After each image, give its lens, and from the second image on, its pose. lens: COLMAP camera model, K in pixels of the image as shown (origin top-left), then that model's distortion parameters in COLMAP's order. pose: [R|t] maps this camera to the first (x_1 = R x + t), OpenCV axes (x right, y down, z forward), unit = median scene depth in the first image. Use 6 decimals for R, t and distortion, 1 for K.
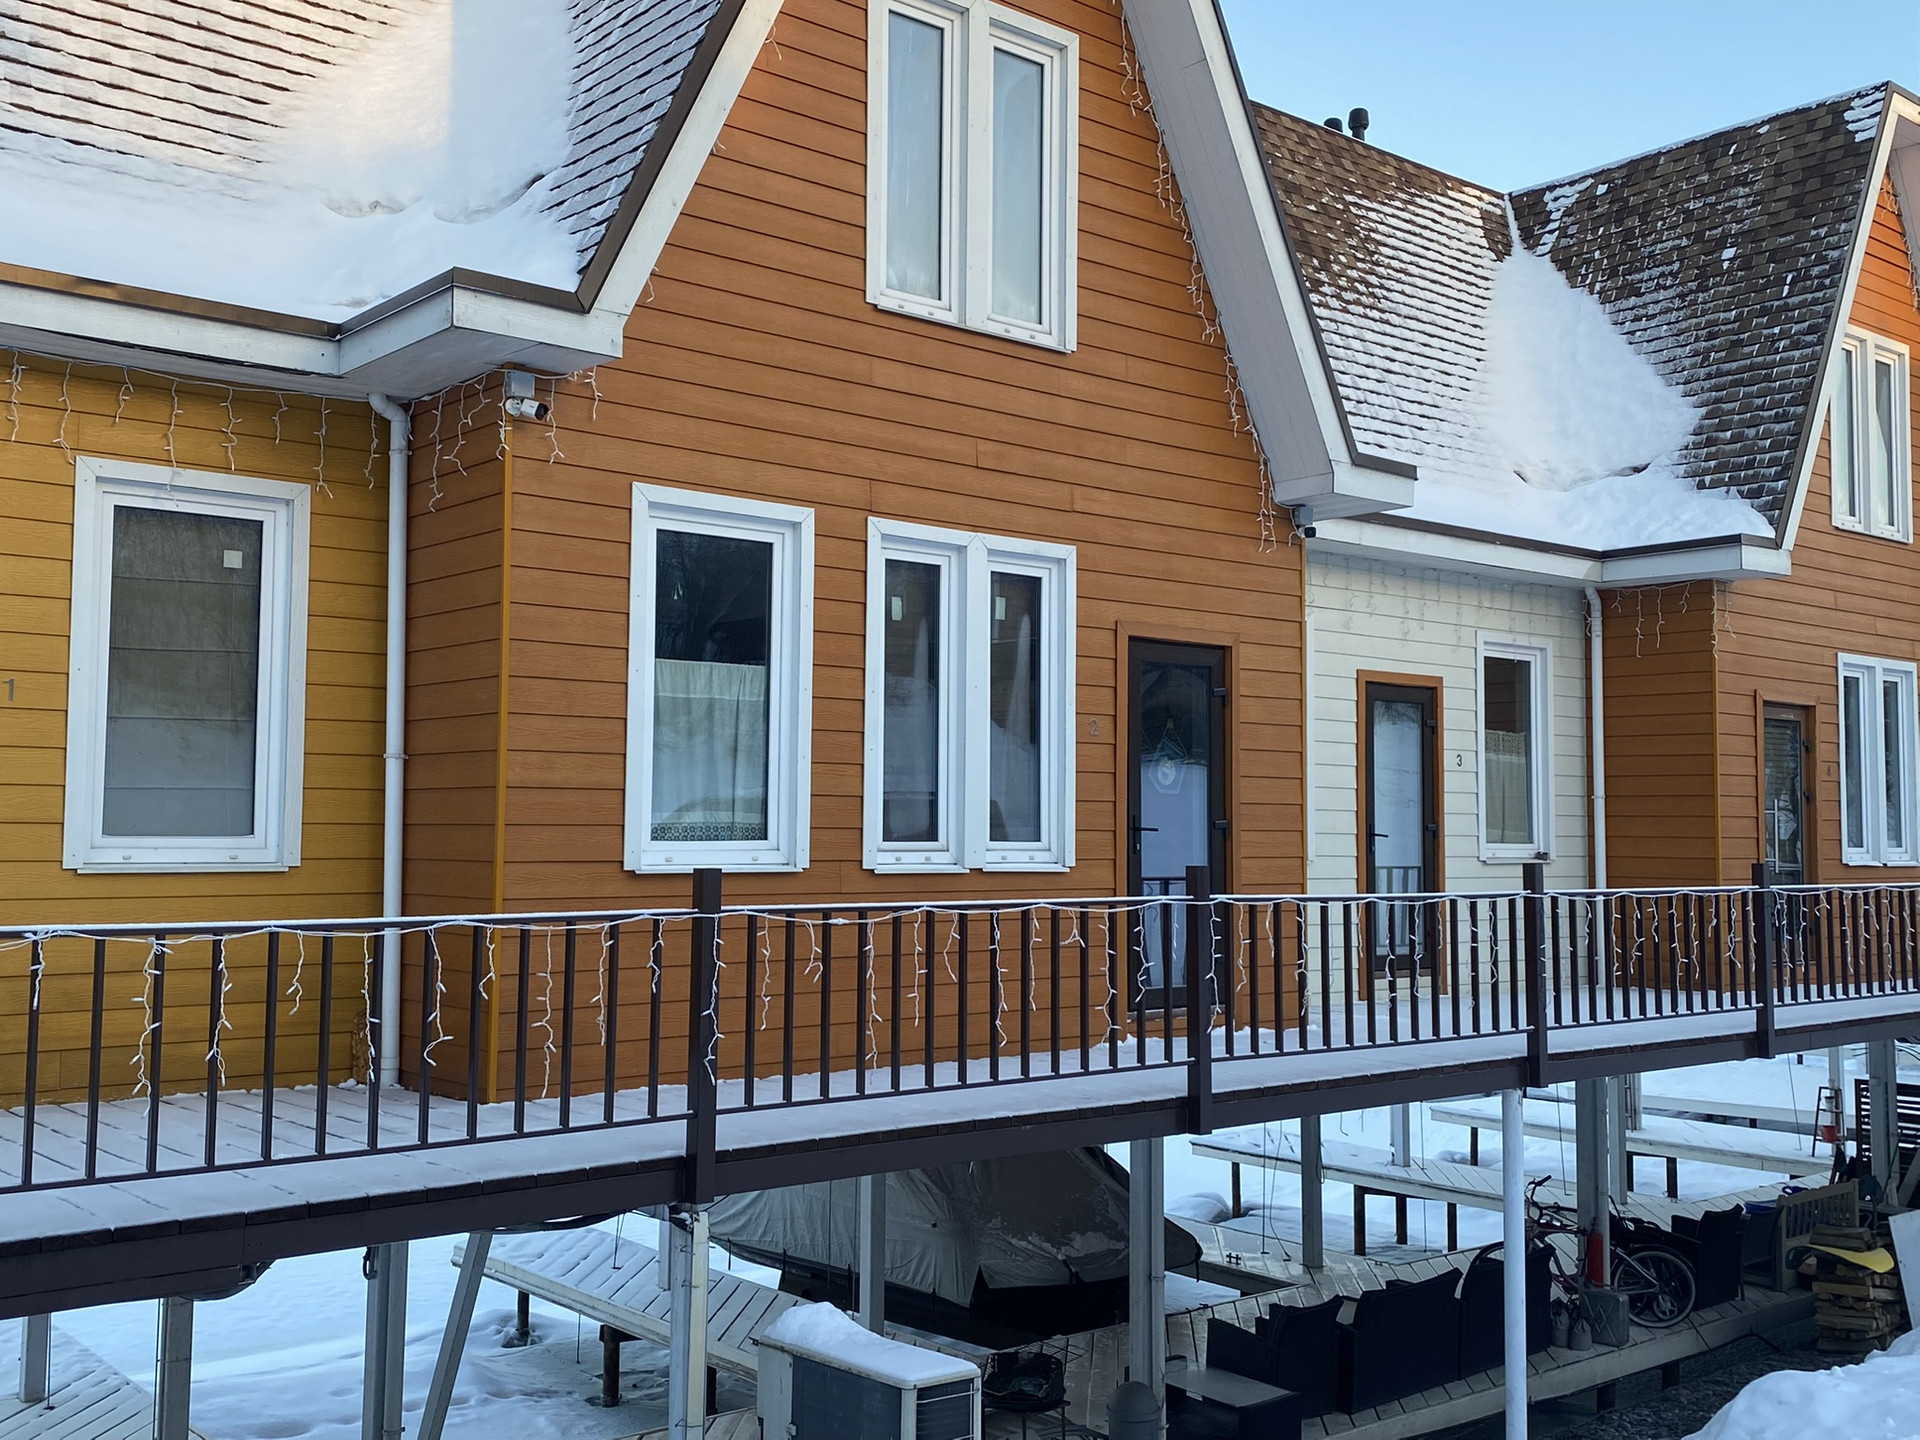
lens RADIAL K [[1885.3, 0, 959.5], [0, 1885.3, 697.7], [0, 0, 1]] dist [0.136303, -0.273492]
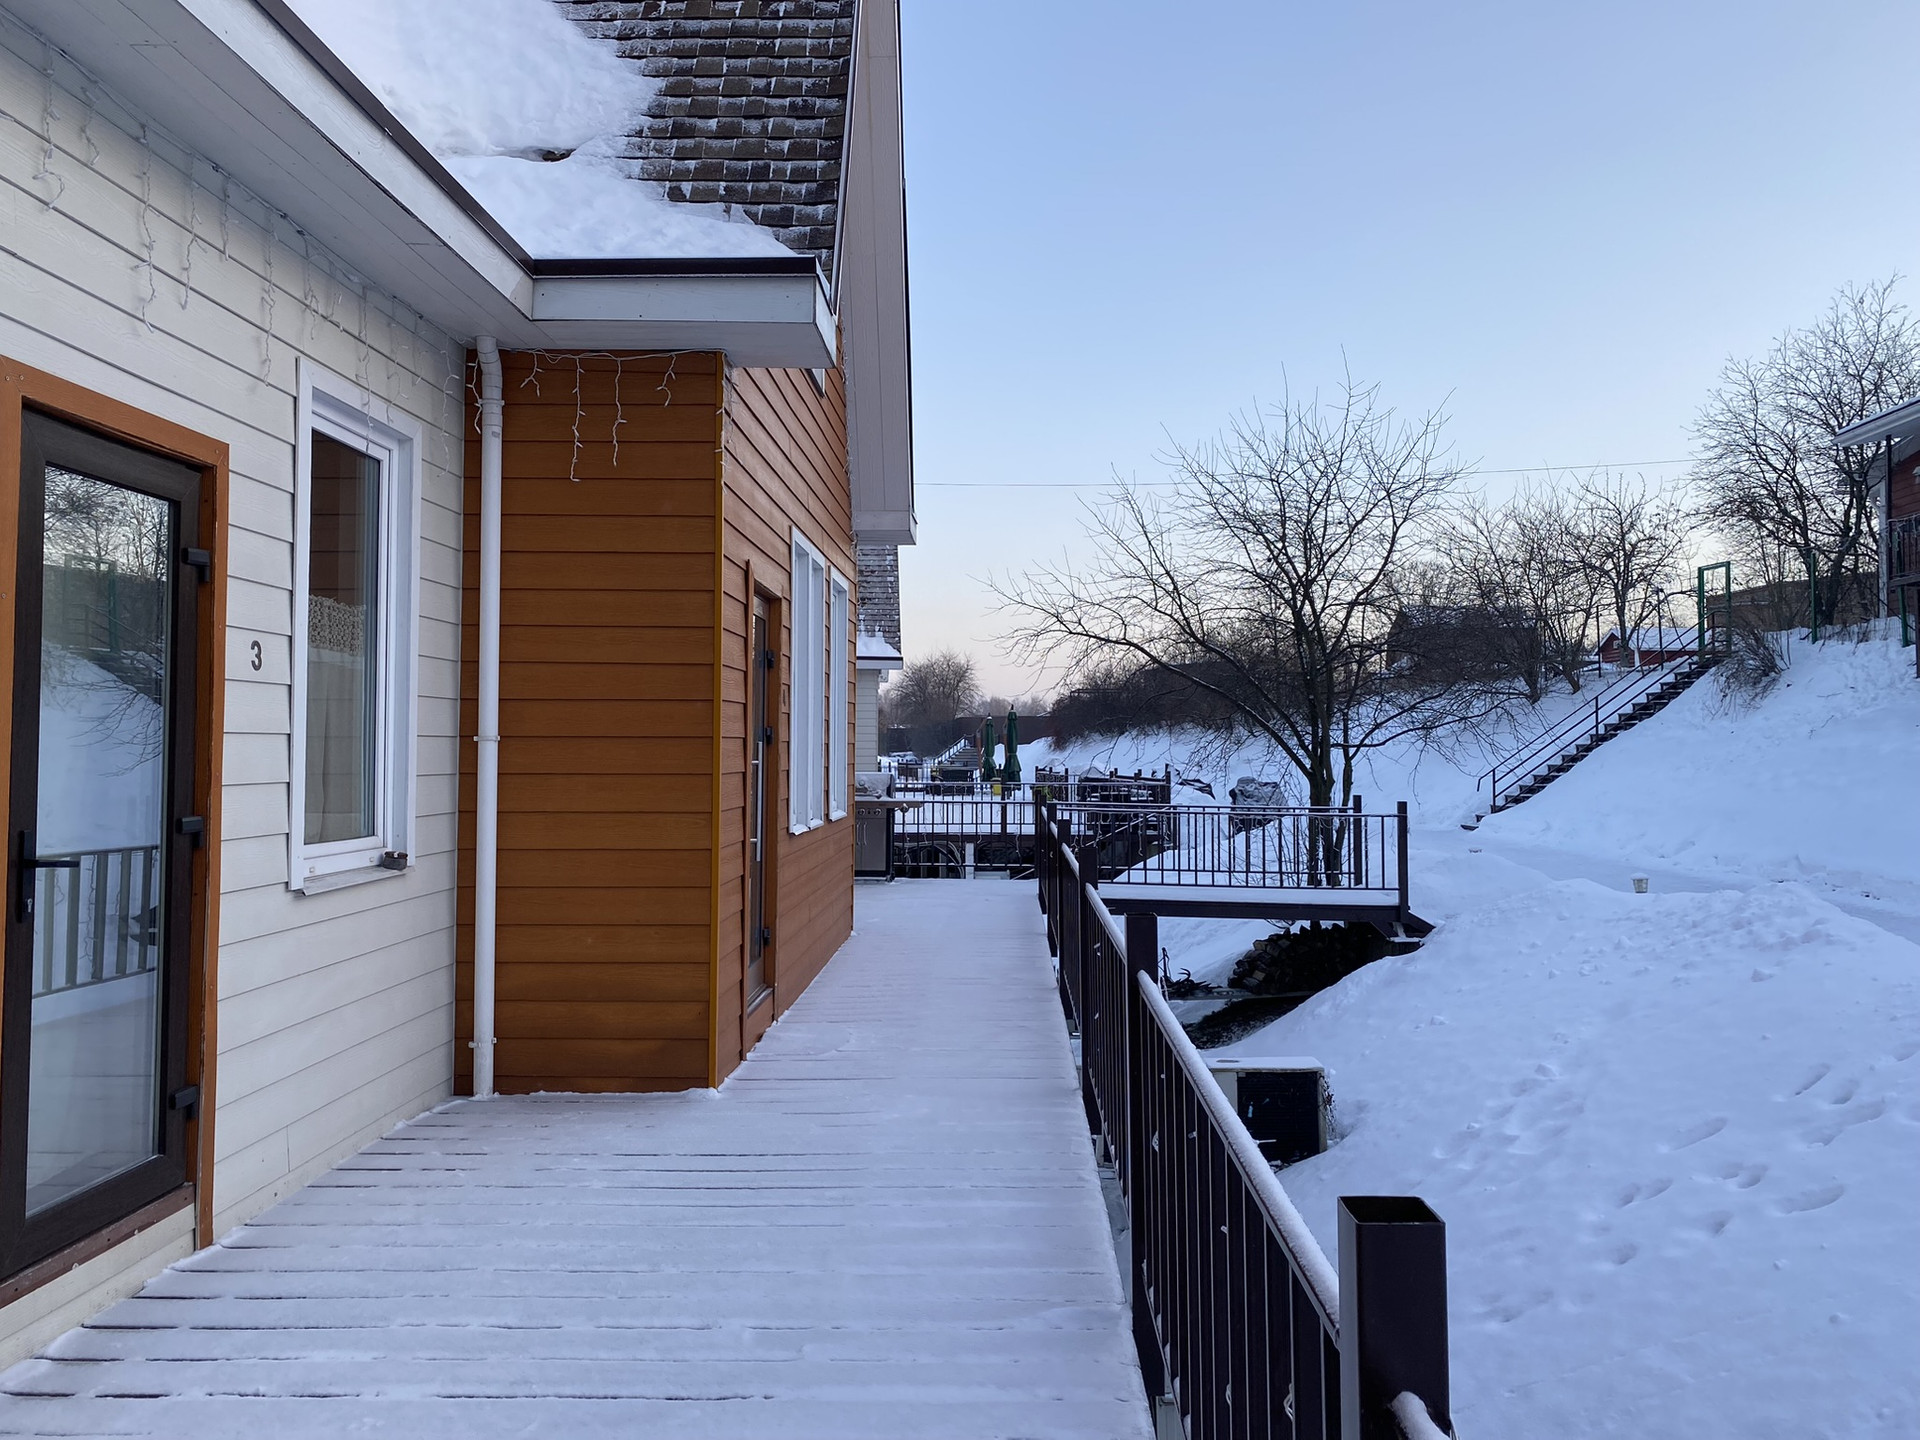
lens RADIAL K [[1453.4, 0, 975.7], [0, 1453.4, 705.4], [0, 0, 1]] dist [0.035634, -0.036654]
pose [[0.660546, 0.016490, 0.750604, 0.196231], [-0.049098, 0.998567, 0.021269, 0.045206], [-0.749178, -0.050902, 0.660409, 1.032880]]
